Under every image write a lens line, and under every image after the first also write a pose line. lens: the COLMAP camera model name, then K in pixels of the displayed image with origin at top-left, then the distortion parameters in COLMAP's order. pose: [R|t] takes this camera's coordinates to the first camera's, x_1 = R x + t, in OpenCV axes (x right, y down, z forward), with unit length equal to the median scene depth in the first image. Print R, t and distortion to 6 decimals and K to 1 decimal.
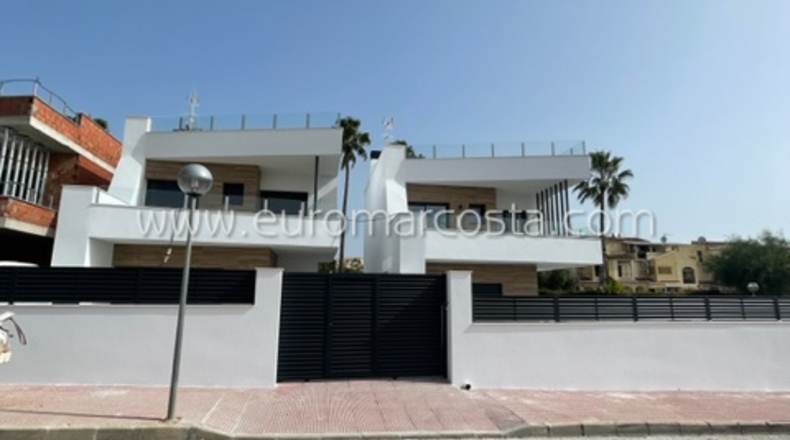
lens RADIAL K [[407.8, 0, 395.0], [0, 407.8, 220.0], [0, 0, 1]] dist [-0.022110, -0.000499]
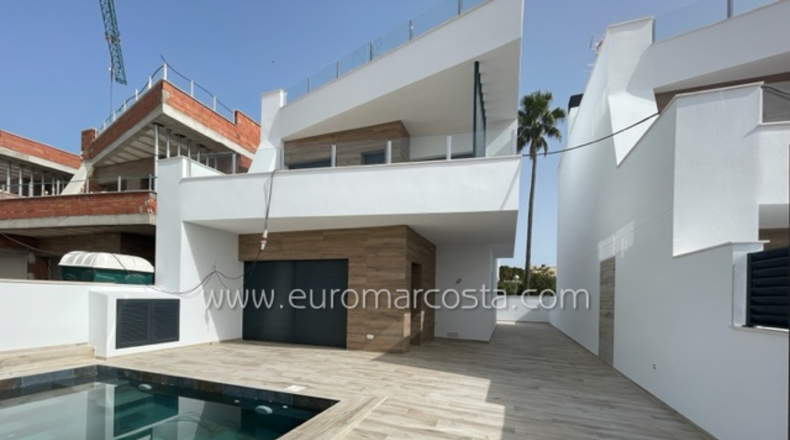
lens RADIAL K [[319.1, 0, 394.1], [0, 319.1, 296.3], [0, 0, 1]] dist [-0.000920, 0.000646]
pose [[0.861623, 0.015787, -0.507303, -0.056079], [0.073012, 0.985265, 0.154668, 0.094826], [0.502269, -0.170304, 0.847775, 0.498813]]
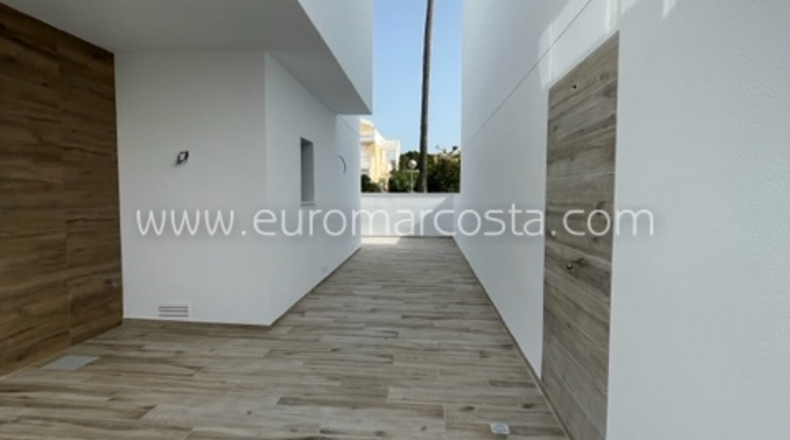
lens RADIAL K [[407.8, 0, 395.0], [0, 407.8, 220.0], [0, 0, 1]] dist [-0.022110, -0.000499]
pose [[0.966422, 0.018068, -0.256326, -0.052966], [0.044516, 0.970669, 0.236261, 0.156674], [0.253076, -0.239738, 0.937271, 0.885092]]
